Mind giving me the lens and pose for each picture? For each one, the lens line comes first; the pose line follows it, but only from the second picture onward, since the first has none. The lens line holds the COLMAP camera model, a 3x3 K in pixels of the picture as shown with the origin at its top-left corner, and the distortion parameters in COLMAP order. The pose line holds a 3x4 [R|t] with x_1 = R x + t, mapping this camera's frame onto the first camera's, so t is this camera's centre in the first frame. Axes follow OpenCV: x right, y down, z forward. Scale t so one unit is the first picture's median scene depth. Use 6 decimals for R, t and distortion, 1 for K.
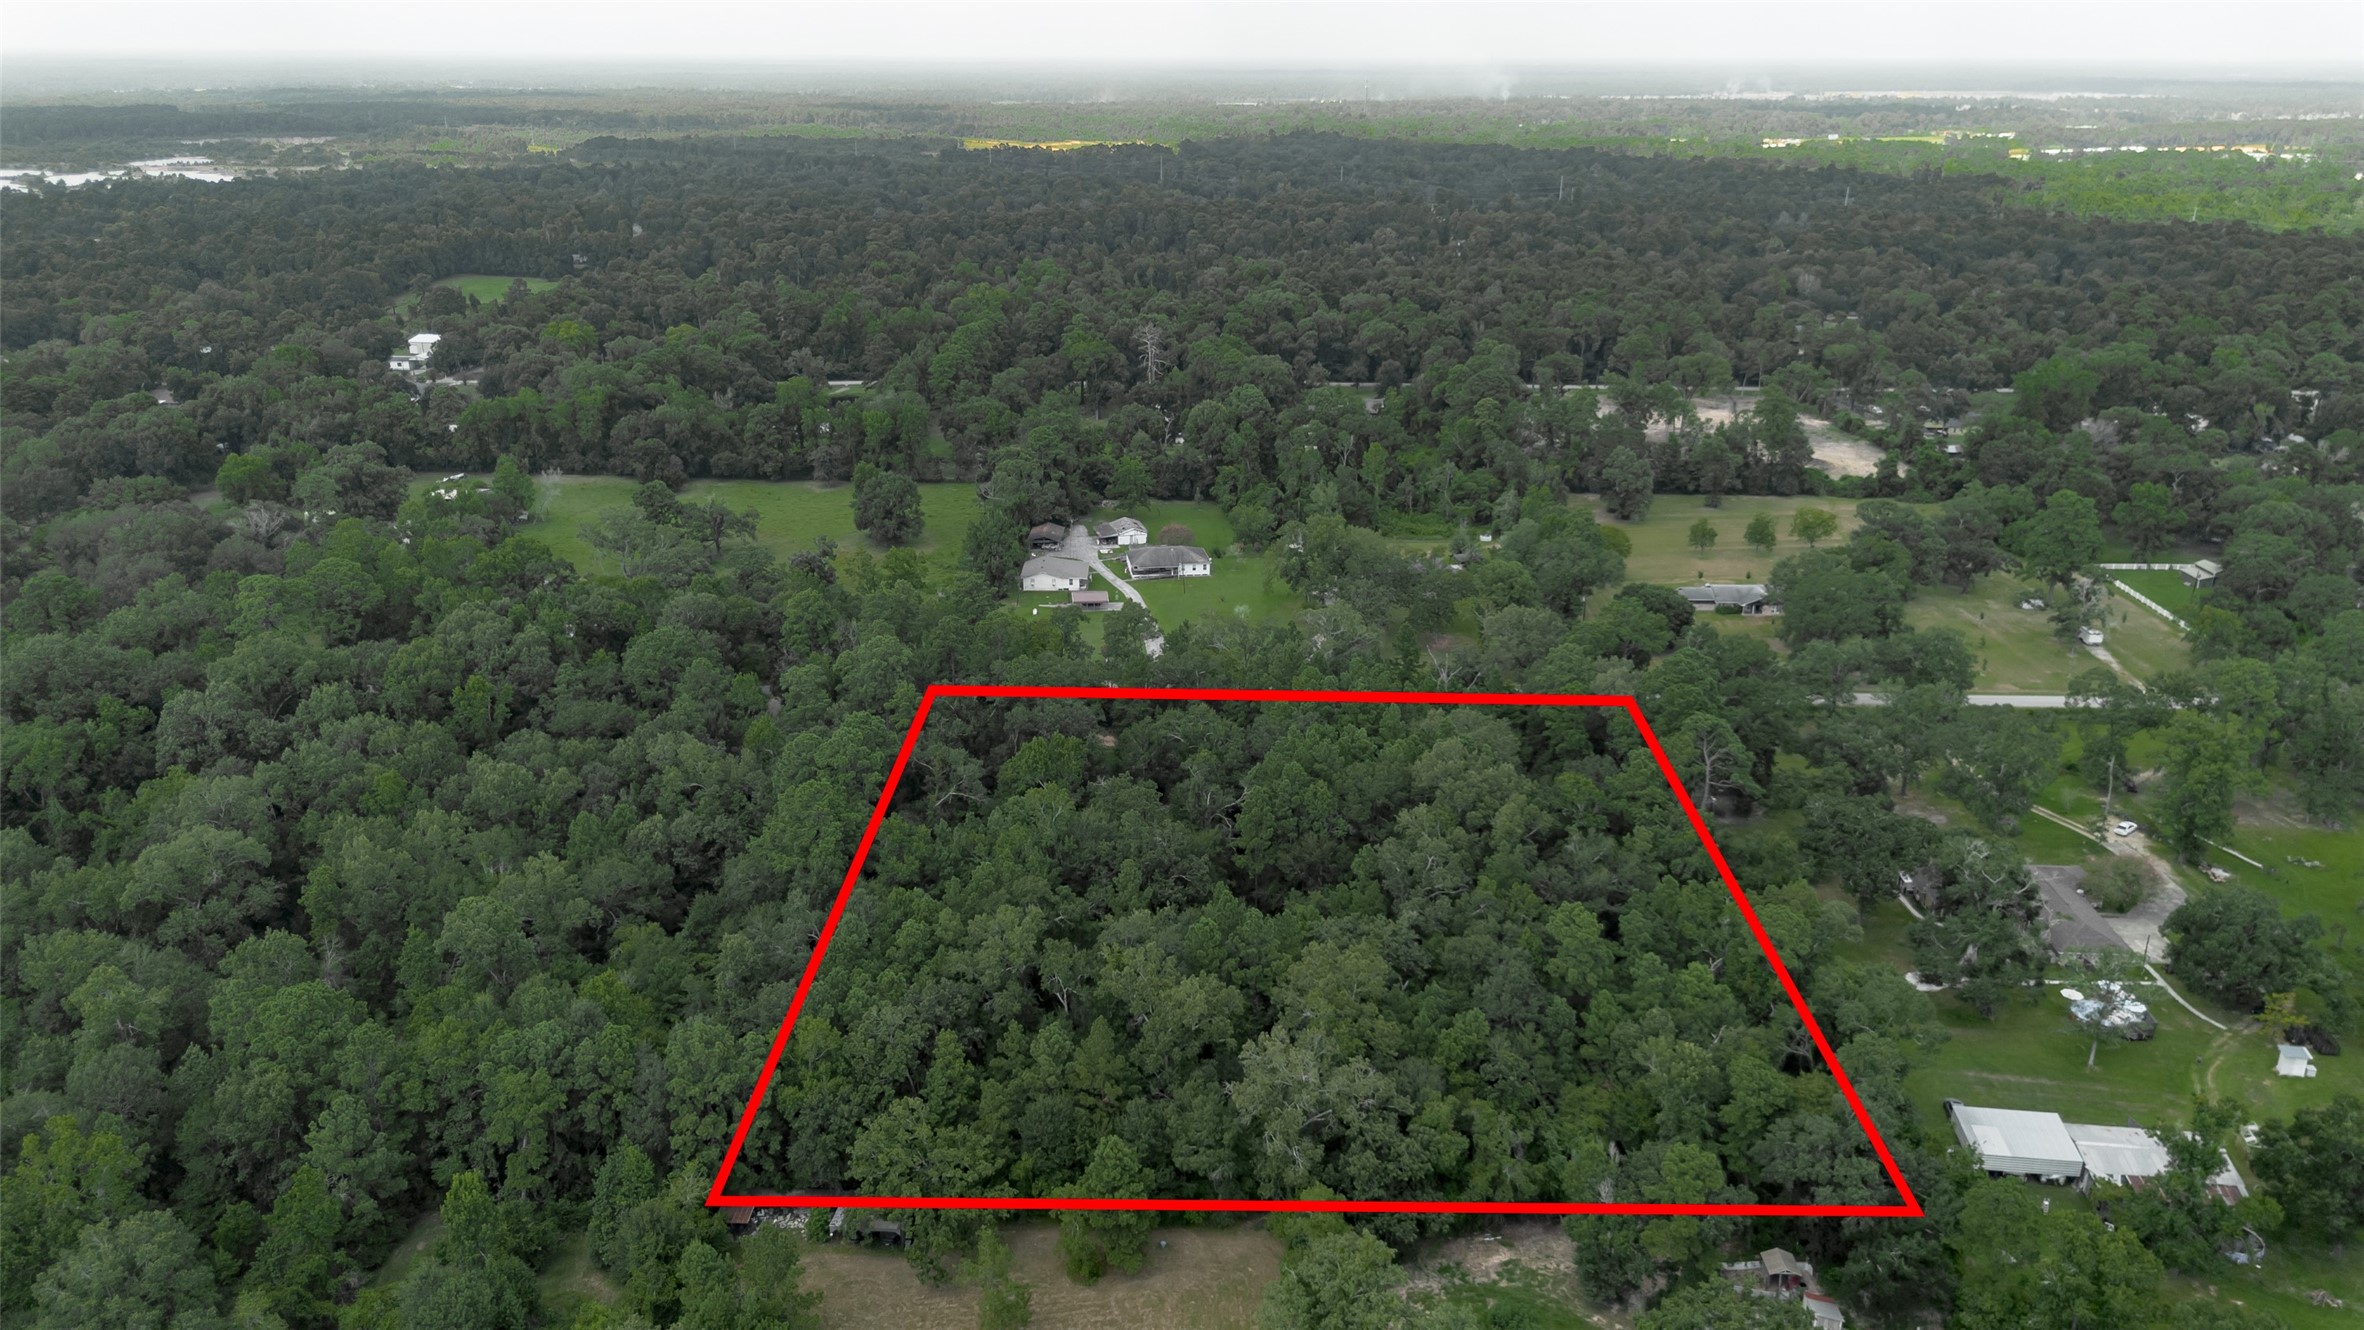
lens RADIAL K [[1706.4, 0, 1182.4], [0, 1706.4, 674.7], [0, 0, 1]] dist [0.054070, -0.052471]
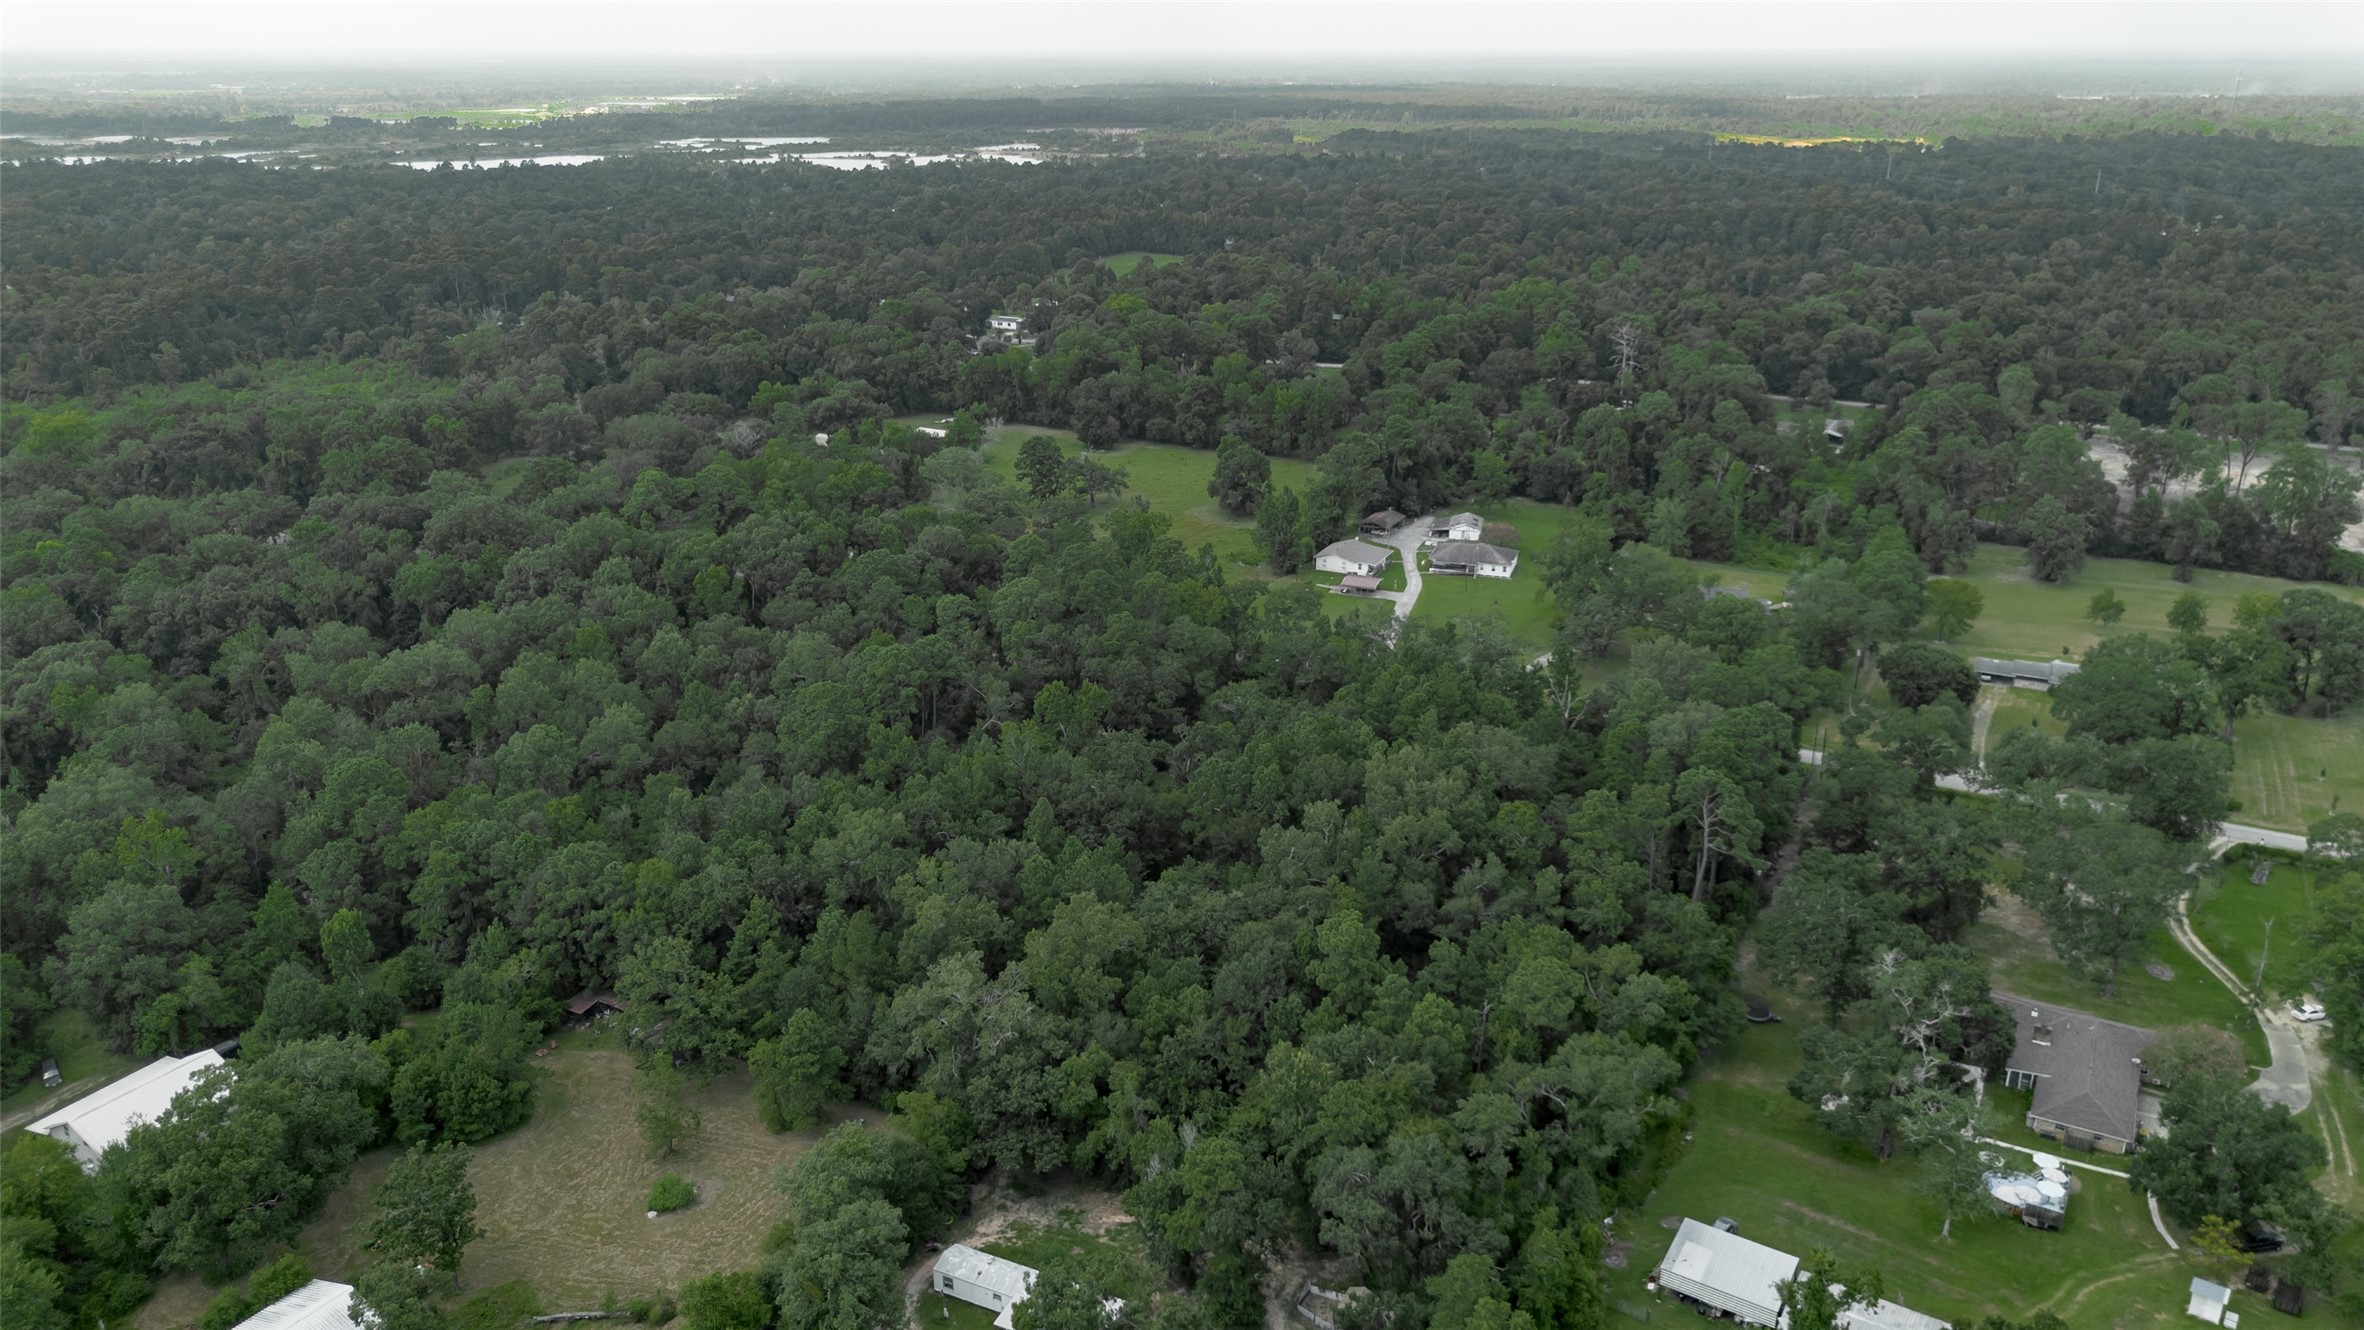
lens RADIAL K [[1706.4, 0, 1164.6], [0, 1706.4, 663.0], [0, 0, 1]] dist [0.054070, -0.052471]
pose [[0.890387, 0.148175, -0.430414, 0.258608], [-0.149317, 0.988292, 0.031343, -0.011221], [0.430019, 0.036361, 0.902087, 0.030044]]
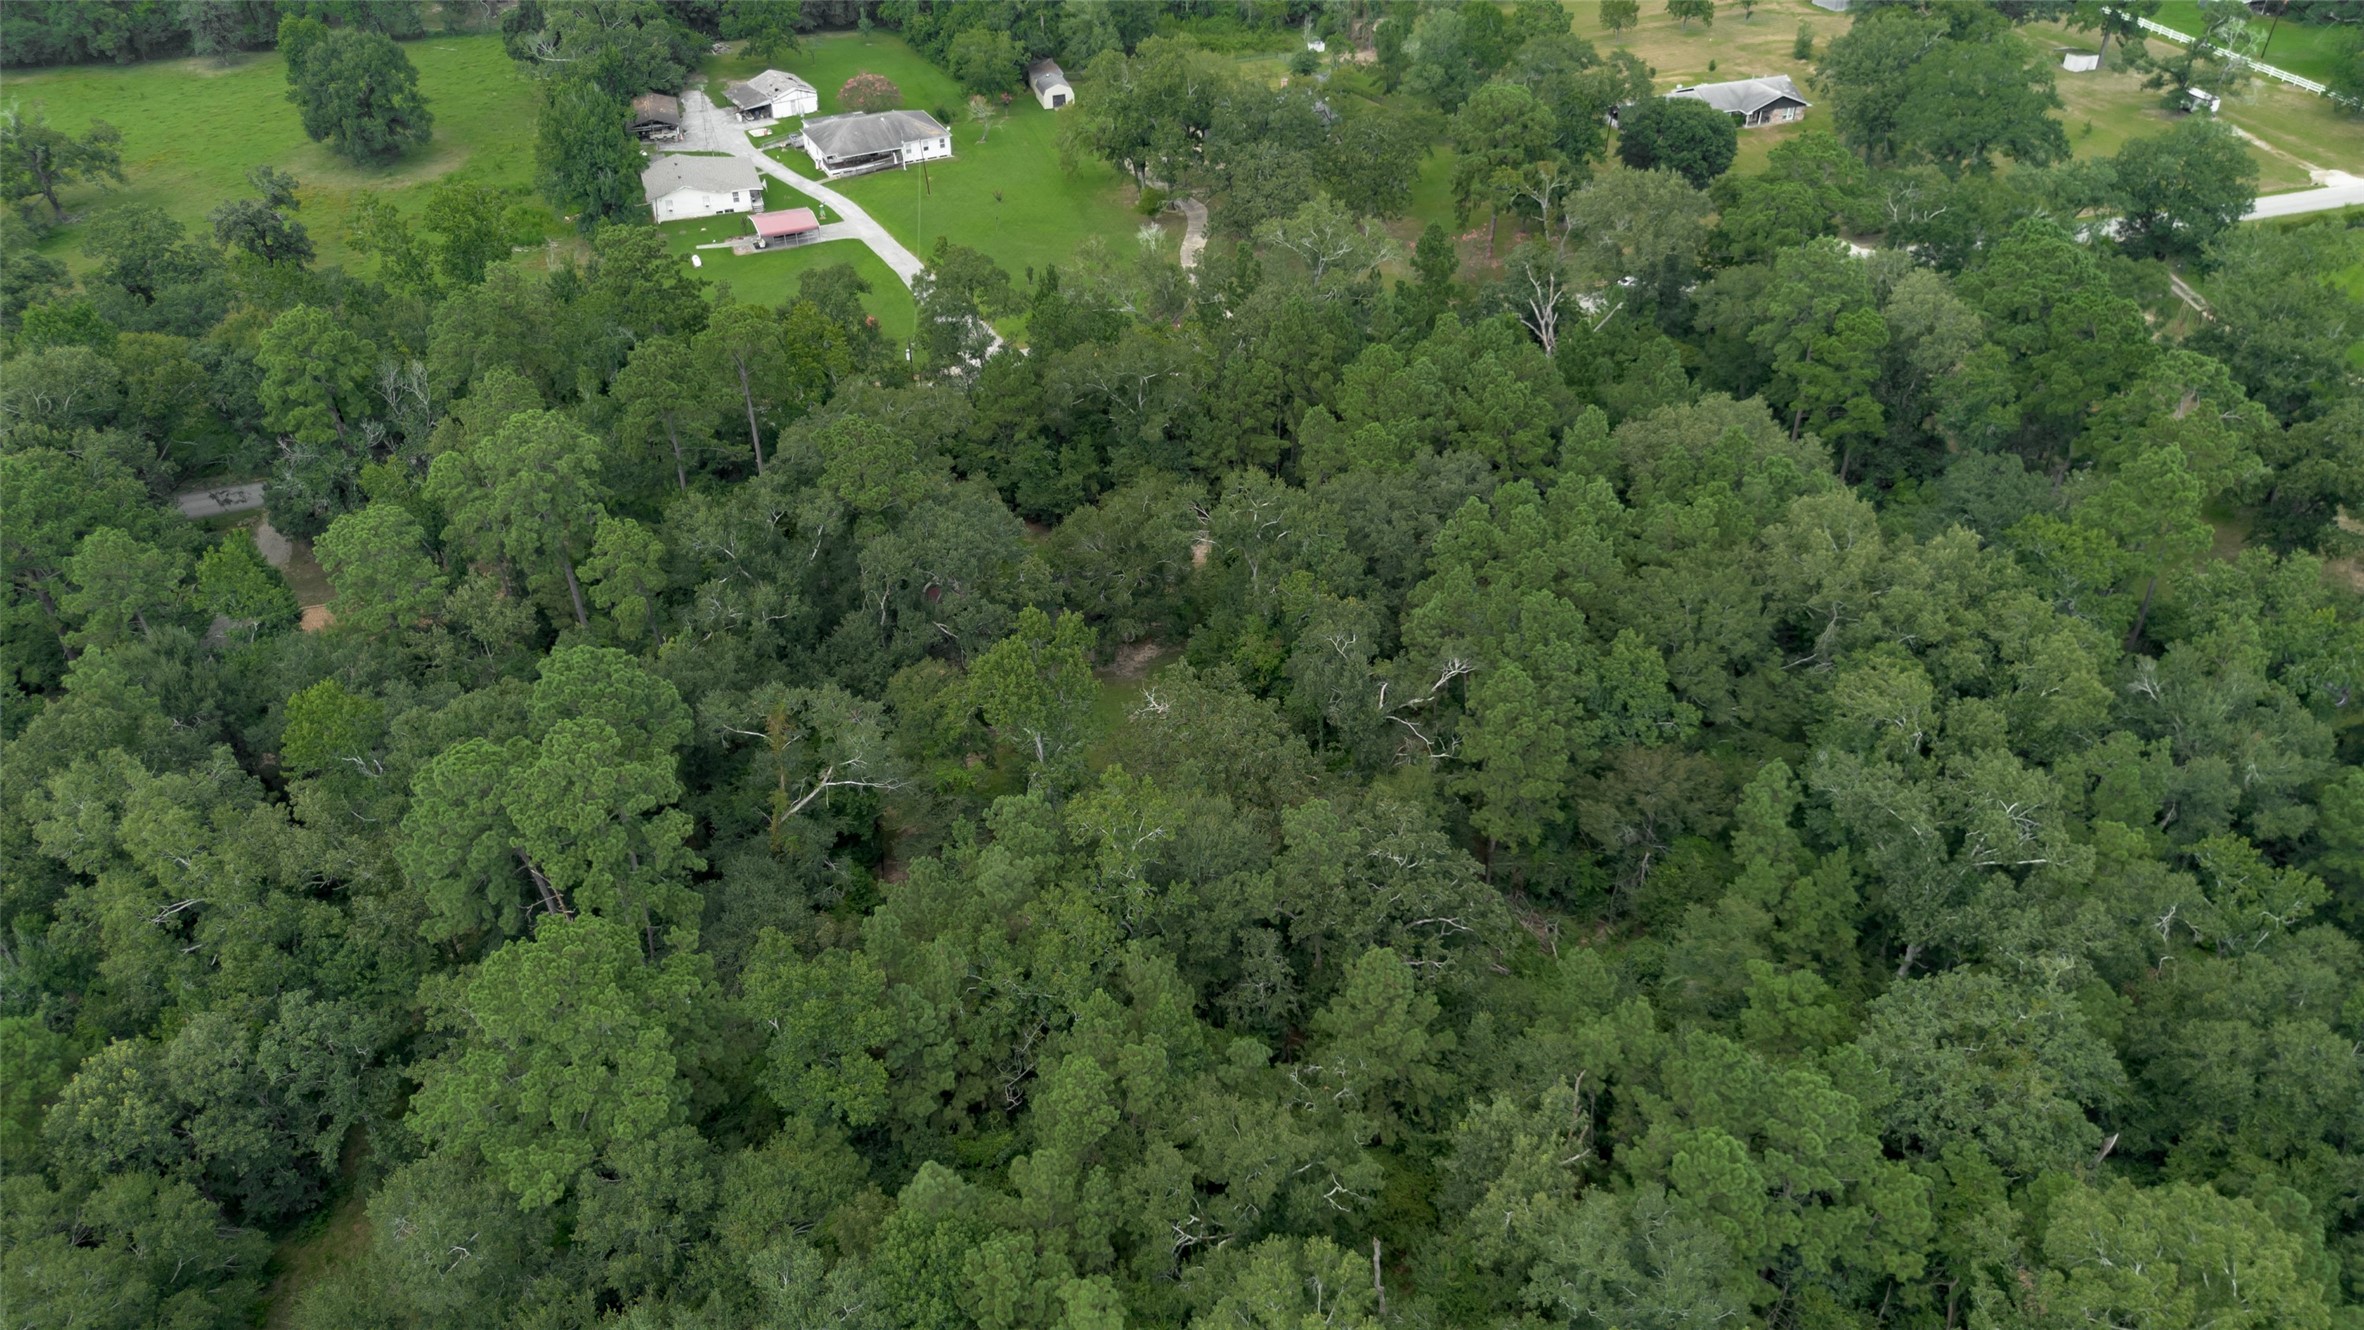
lens RADIAL K [[1706.4, 0, 1181.6], [0, 1706.4, 655.3], [0, 0, 1]] dist [0.054070, -0.052471]
pose [[0.949455, -0.191069, 0.249054, -0.090906], [0.119610, 0.953765, 0.275726, -0.045183], [-0.290222, -0.232000, 0.928411, 0.337052]]
